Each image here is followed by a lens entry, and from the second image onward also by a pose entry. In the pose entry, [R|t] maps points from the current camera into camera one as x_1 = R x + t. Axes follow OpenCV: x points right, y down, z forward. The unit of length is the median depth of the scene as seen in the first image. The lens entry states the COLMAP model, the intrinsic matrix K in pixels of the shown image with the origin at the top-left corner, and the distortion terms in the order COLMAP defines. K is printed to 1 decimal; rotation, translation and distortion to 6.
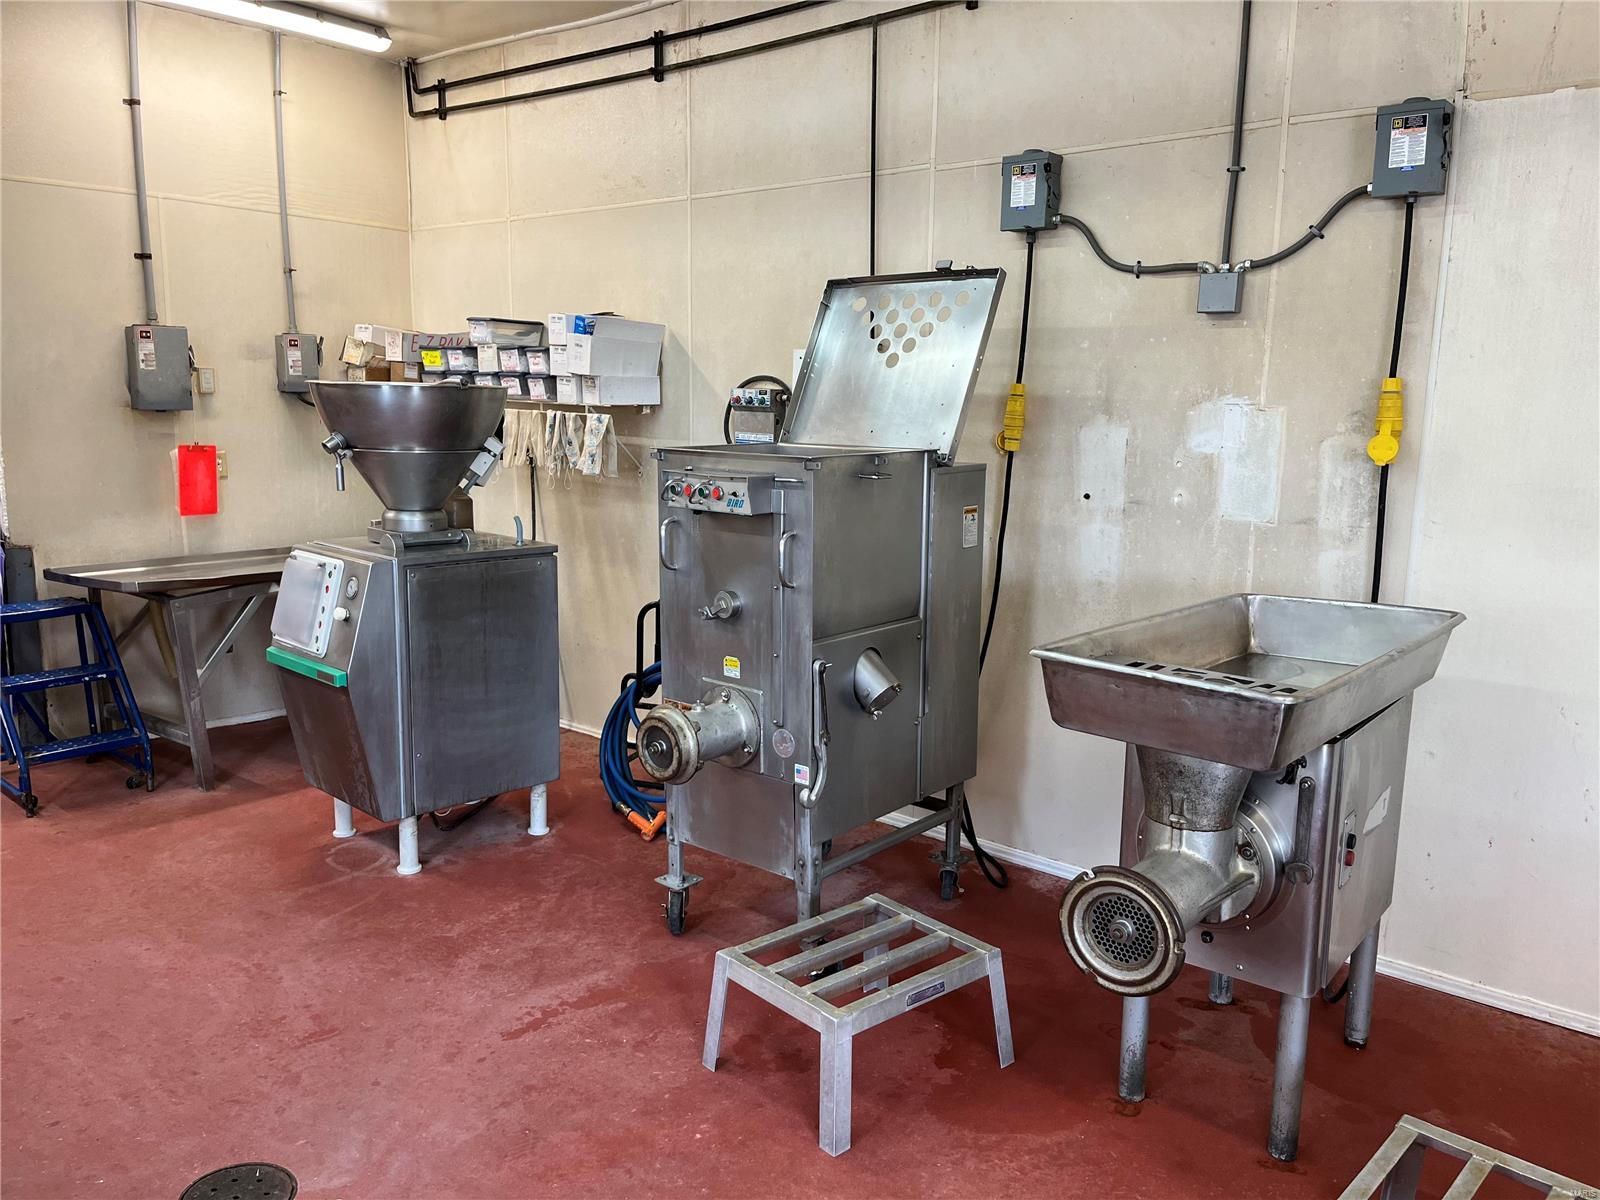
lens RADIAL K [[1218.5, 0, 804.2], [0, 1218.5, 595.3], [0, 0, 1]] dist [0.043616, -0.056887]
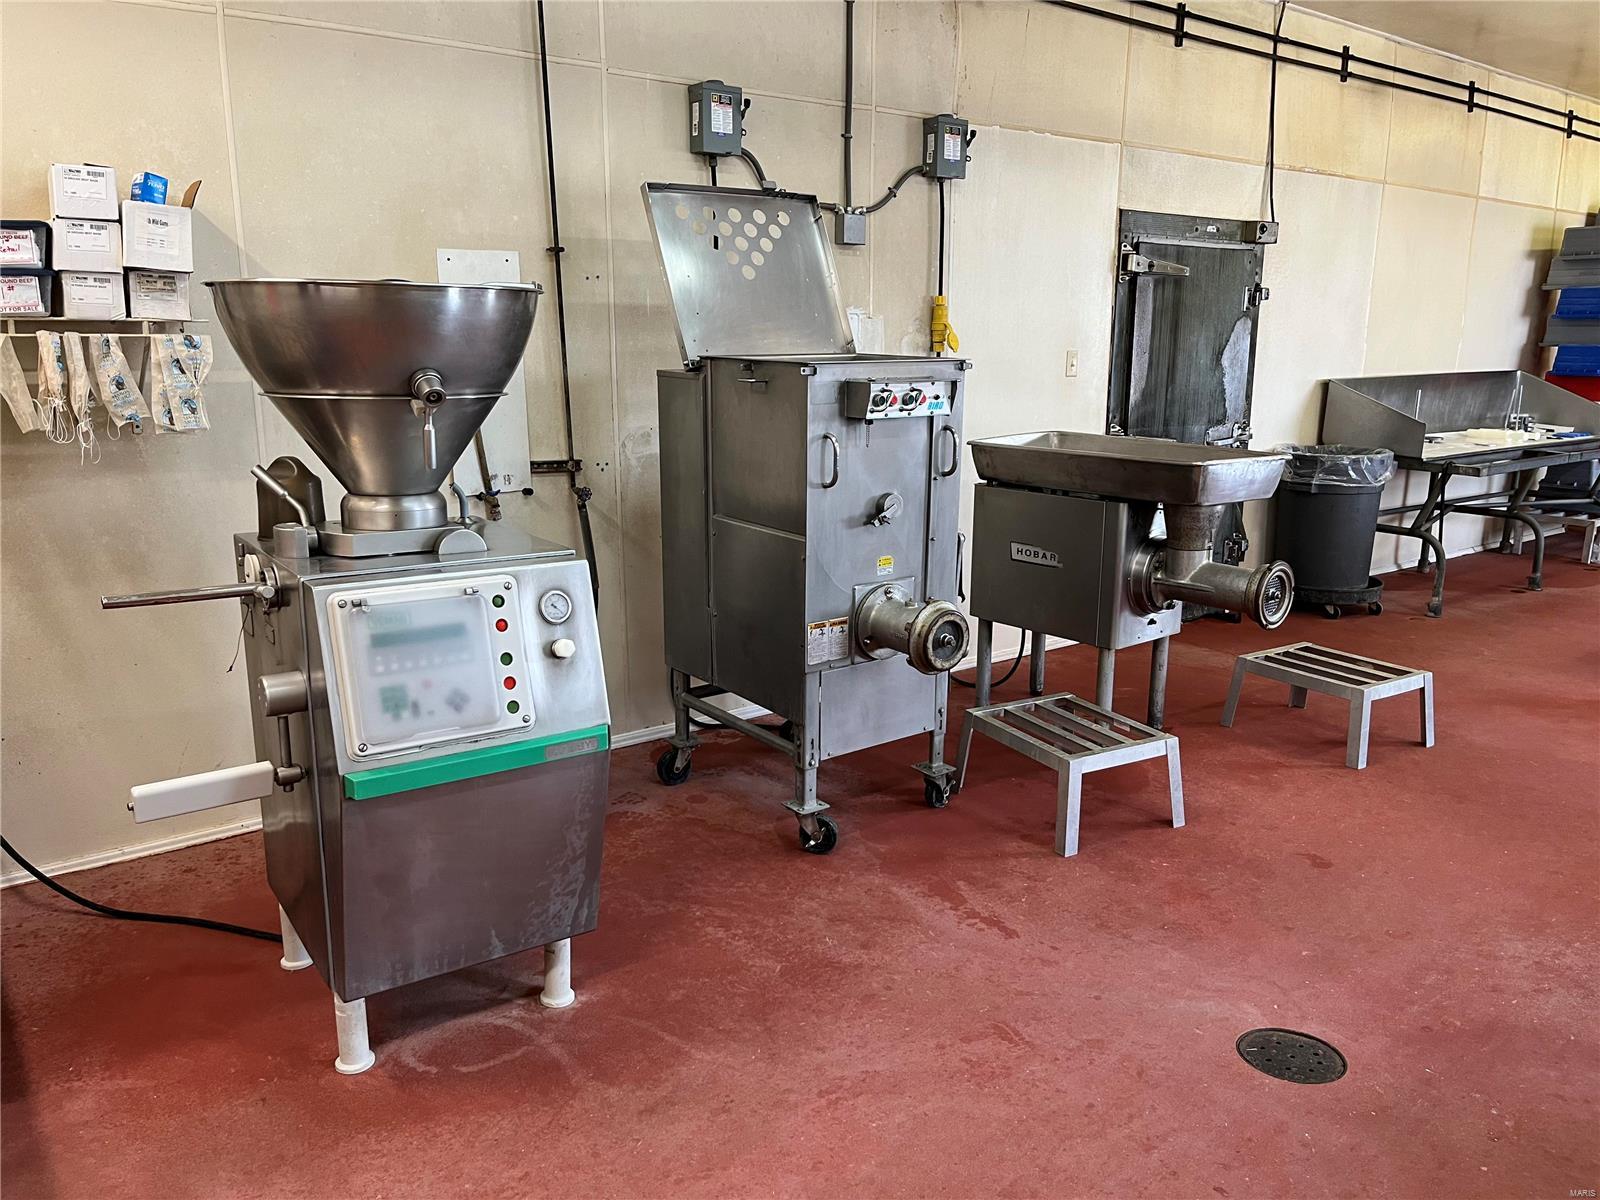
lens RADIAL K [[1218.5, 0, 806.4], [0, 1218.5, 598.8], [0, 0, 1]] dist [0.043616, -0.056887]
pose [[0.205869, -0.226090, 0.952104, -1.071894], [0.160330, 0.967590, 0.195100, -0.128145], [-0.965356, 0.112486, 0.235446, 0.801864]]
